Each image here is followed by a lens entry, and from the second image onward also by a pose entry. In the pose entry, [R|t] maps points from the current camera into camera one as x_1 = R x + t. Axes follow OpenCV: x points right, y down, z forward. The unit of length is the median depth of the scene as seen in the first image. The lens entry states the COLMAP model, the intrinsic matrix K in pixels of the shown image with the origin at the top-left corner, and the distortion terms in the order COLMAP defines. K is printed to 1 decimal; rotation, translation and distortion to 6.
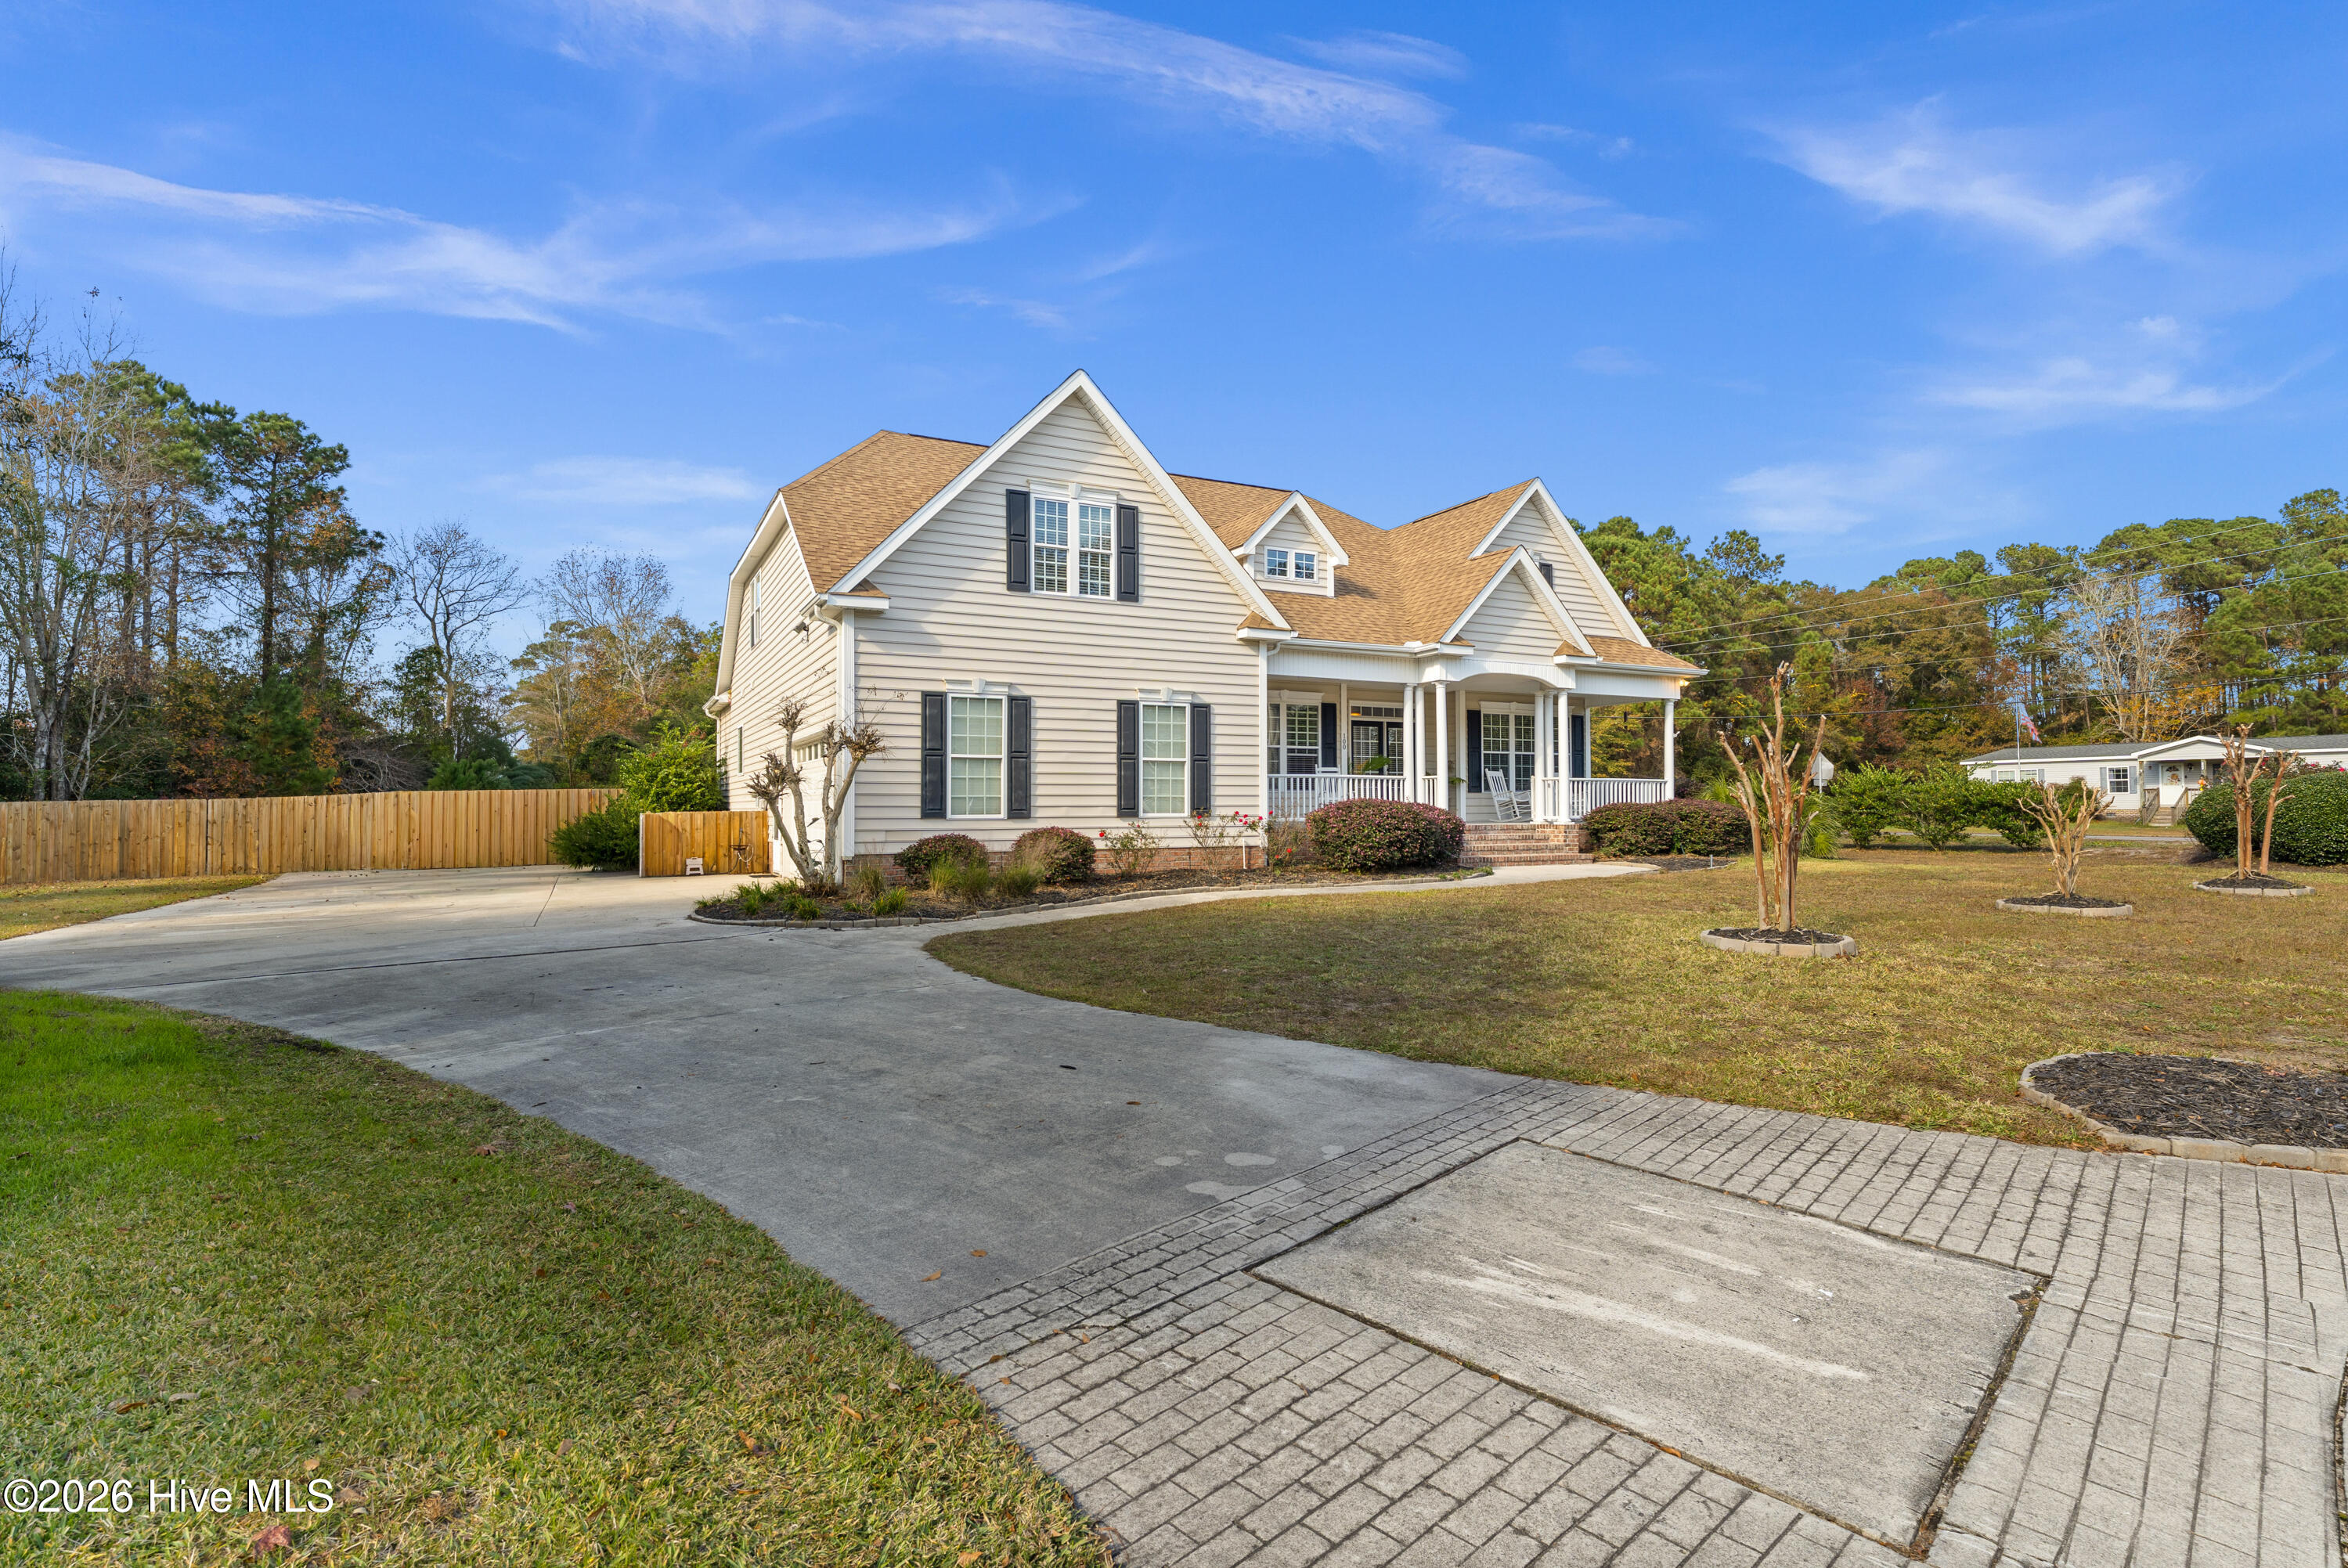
lens RADIAL K [[1139.7, 0, 1174.0], [0, 1139.7, 784.0], [0, 0, 1]] dist [-0.001215, -0.000376]
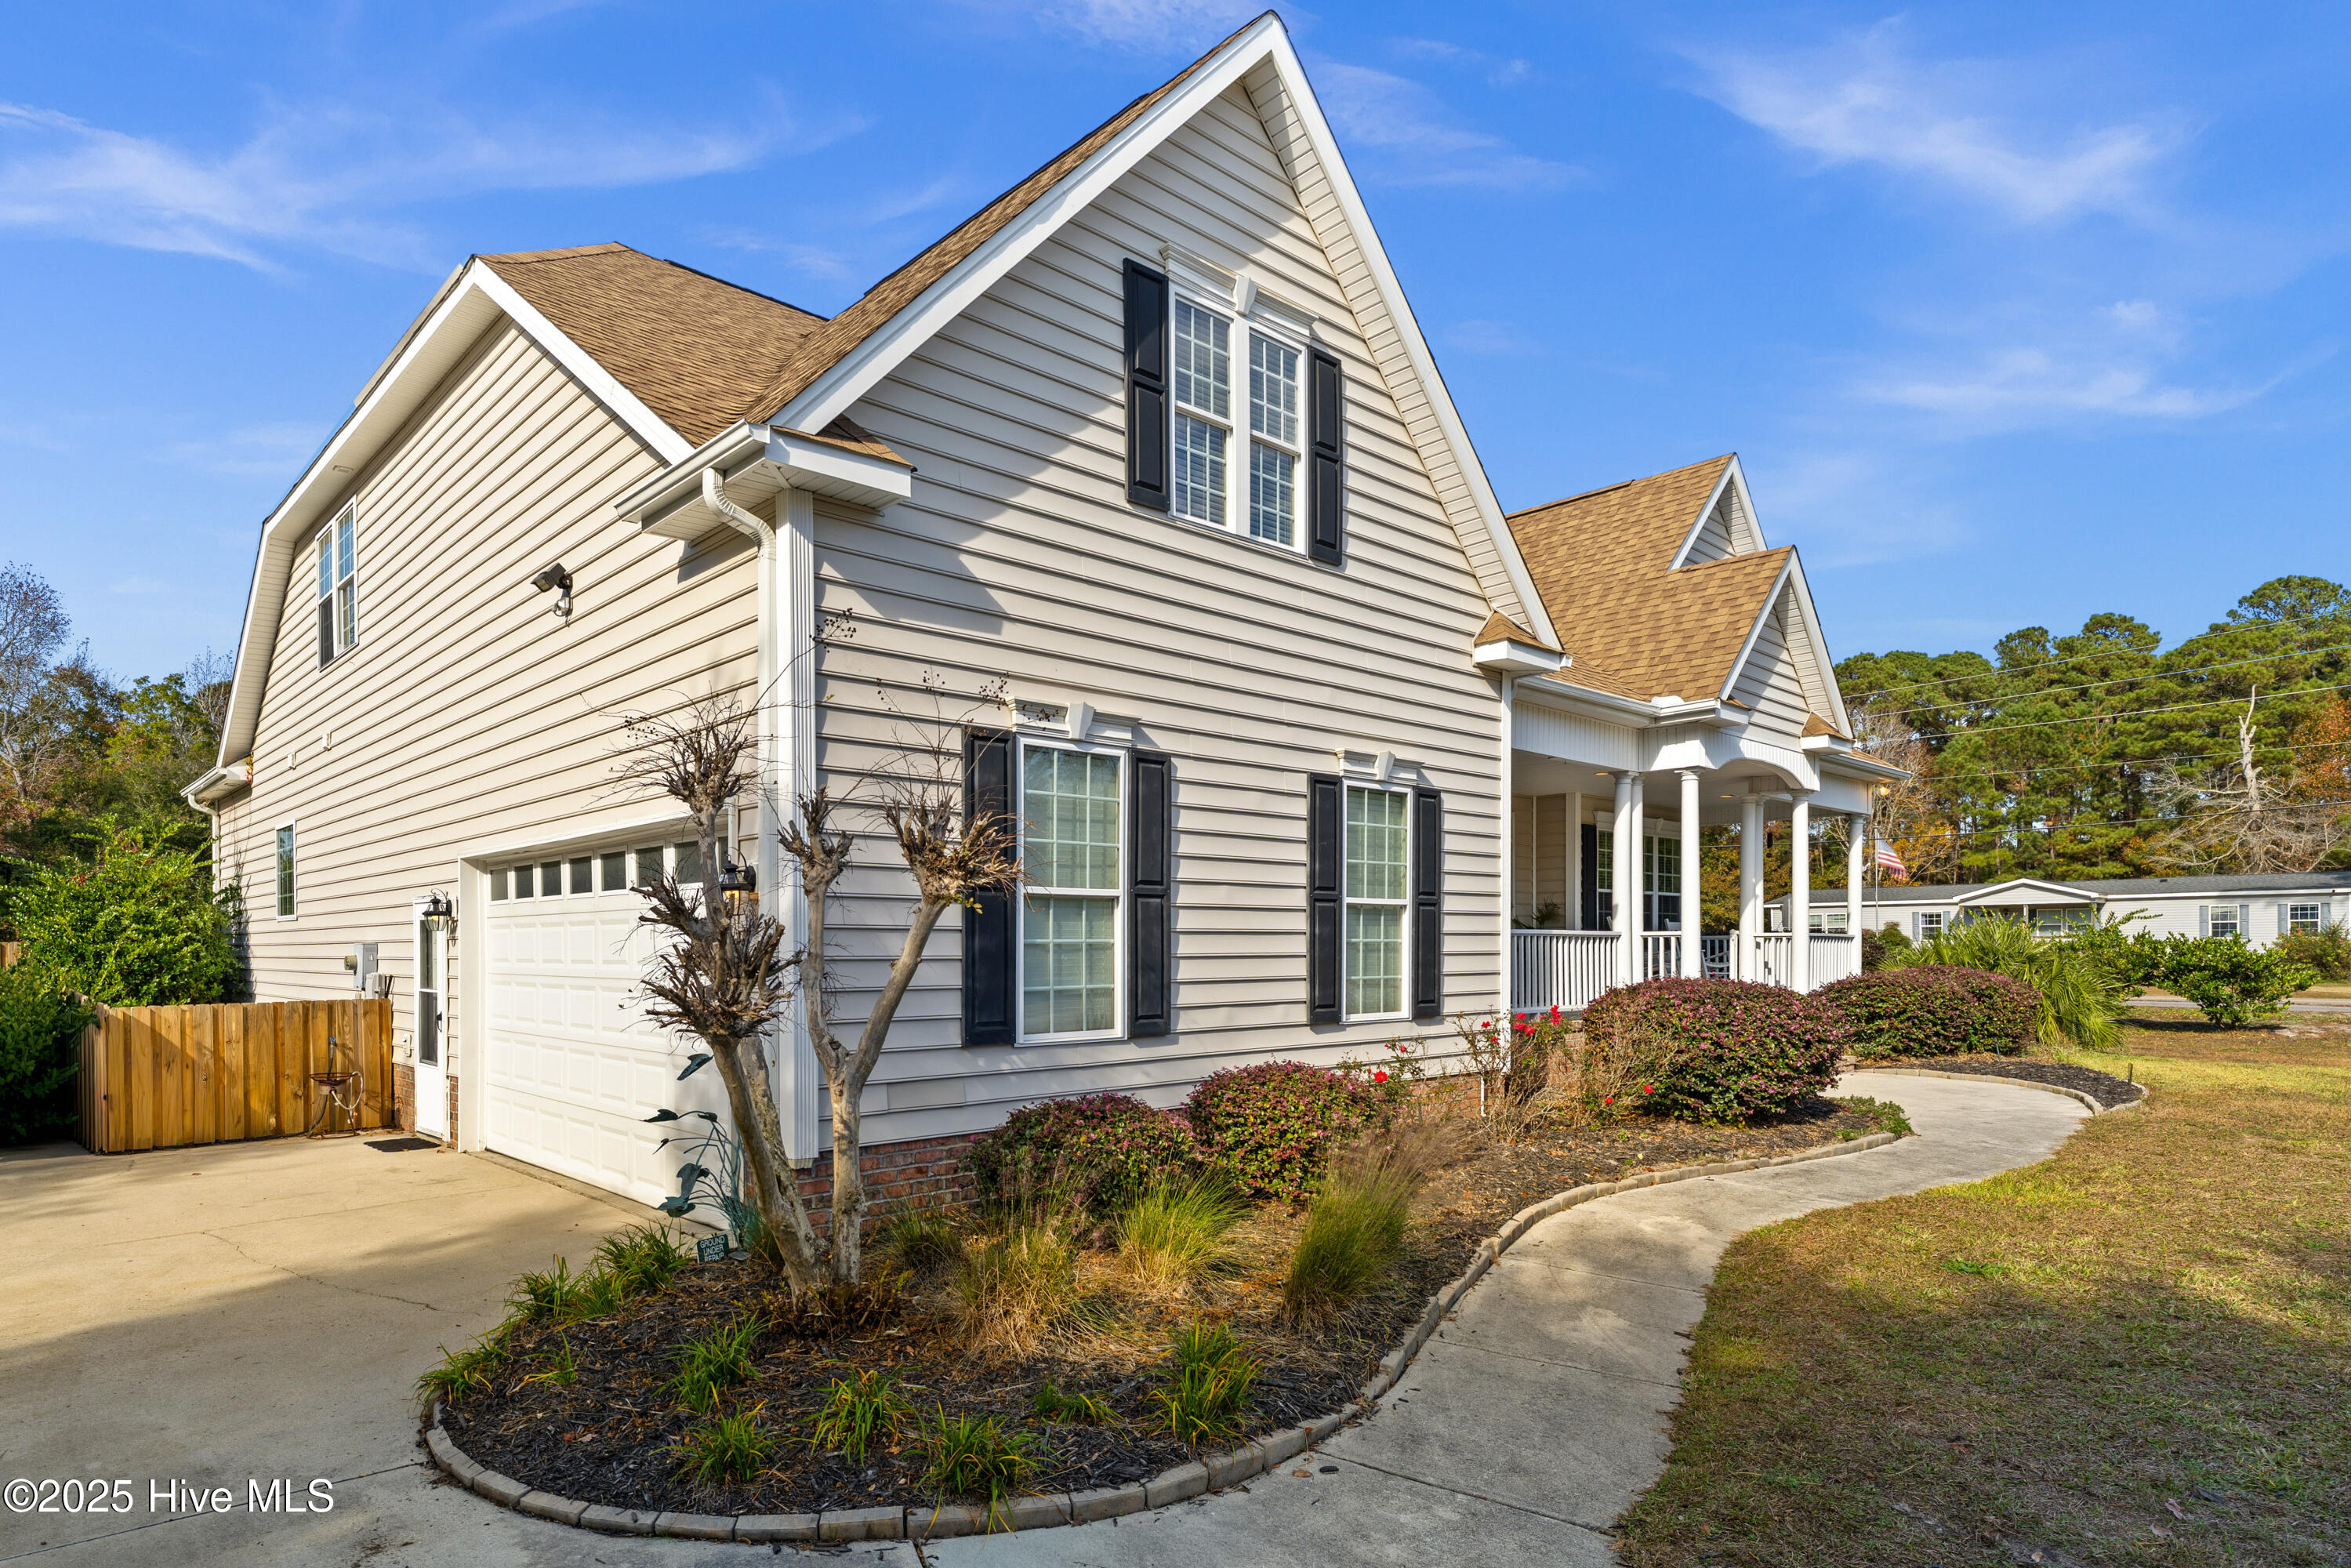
lens RADIAL K [[1315.3, 0, 1101.4], [0, 1315.3, 962.7], [0, 0, 1]] dist [0.000265, 0.000089]
pose [[0.966902, -0.003597, 0.255121, -0.263050], [-0.004447, 0.999511, 0.030945, -0.012377], [-0.255108, -0.031056, 0.966414, 0.490916]]
